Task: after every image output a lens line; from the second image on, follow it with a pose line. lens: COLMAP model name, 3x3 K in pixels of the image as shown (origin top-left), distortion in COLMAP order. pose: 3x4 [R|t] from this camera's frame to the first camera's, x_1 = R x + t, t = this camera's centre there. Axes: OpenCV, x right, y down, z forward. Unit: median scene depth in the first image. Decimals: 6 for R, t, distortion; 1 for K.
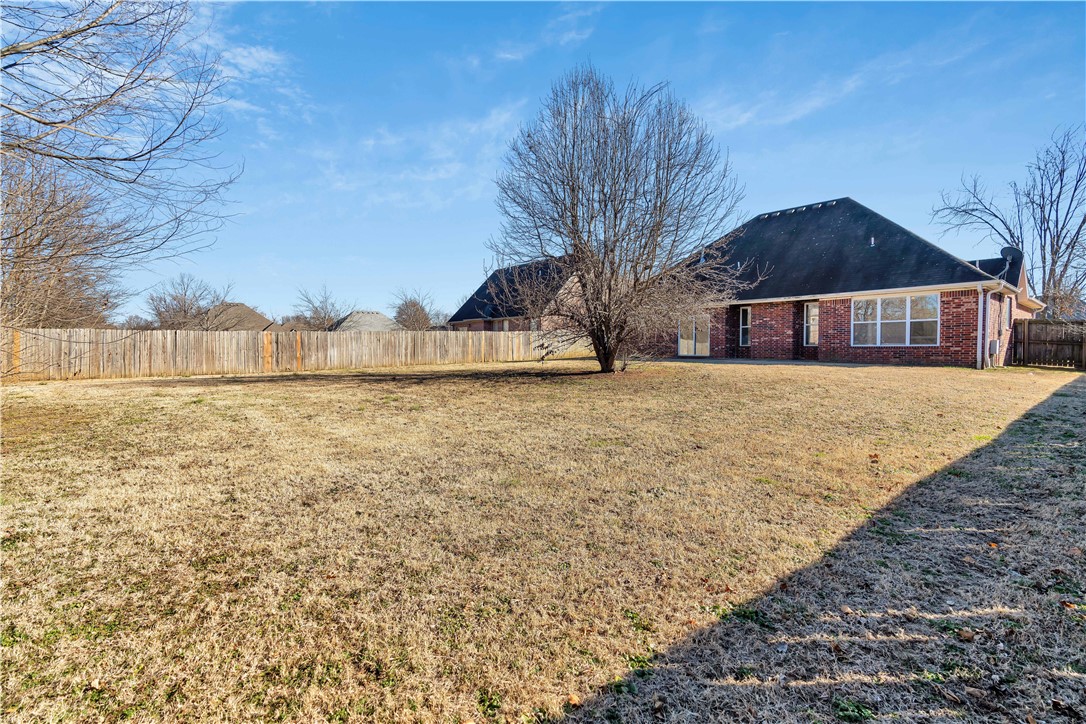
lens RADIAL K [[490.0, 0, 543.0], [0, 490.0, 362.0], [0, 0, 1]] dist [-0.008282, 0.001425]
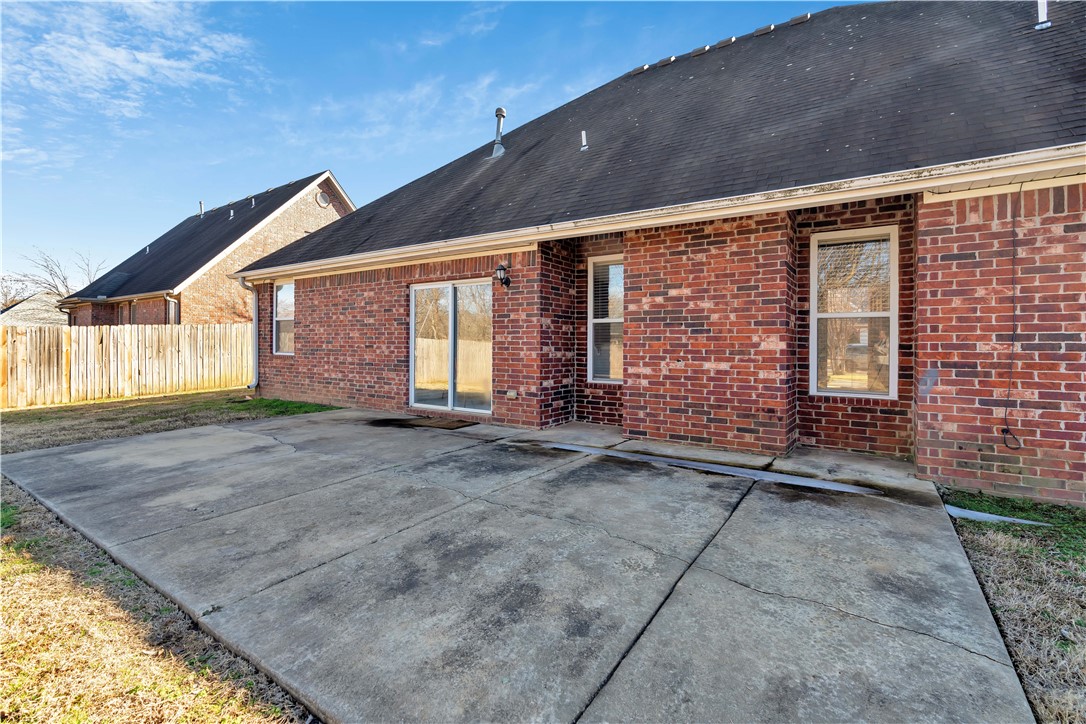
lens RADIAL K [[490.0, 0, 543.0], [0, 490.0, 362.0], [0, 0, 1]] dist [-0.008282, 0.001425]
pose [[0.962099, -0.011207, 0.272468, 0.325361], [0.007222, 0.999852, 0.015625, -0.056403], [-0.272603, -0.013065, 0.962038, 0.793910]]
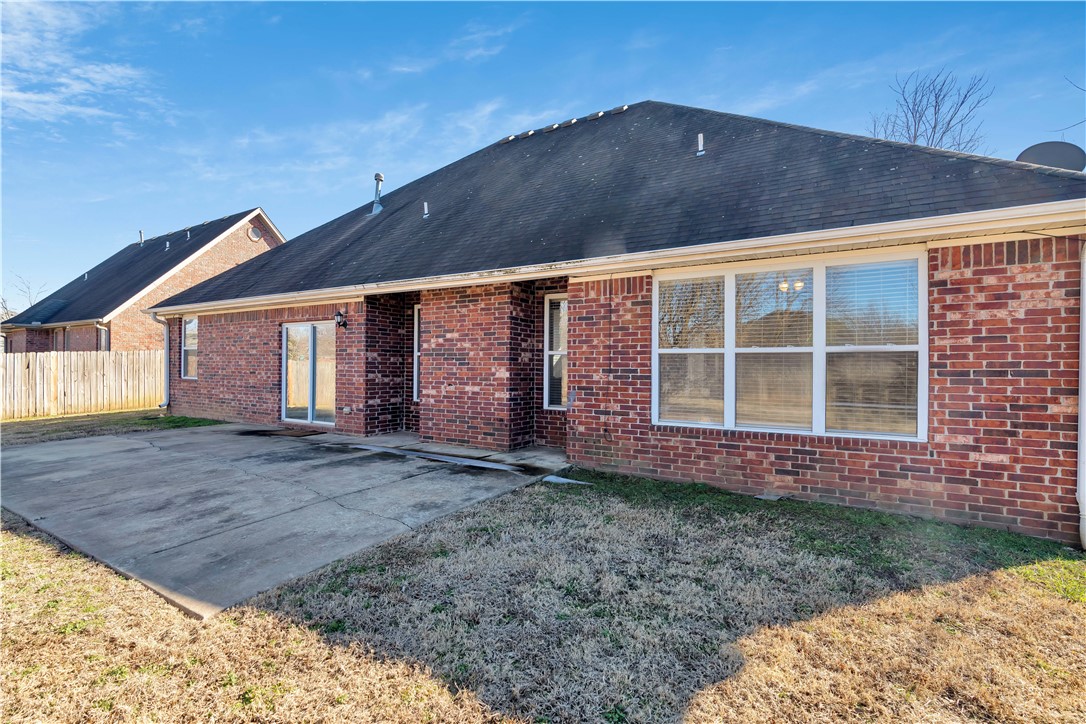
lens RADIAL K [[489.4, 0, 543.7], [0, 489.4, 378.5], [0, 0, 1]] dist [-0.002359, 0.000215]
pose [[0.945962, -0.008612, 0.324163, 0.417740], [0.006792, 0.999954, 0.006746, -0.059324], [-0.324206, -0.004180, 0.945977, 0.654286]]
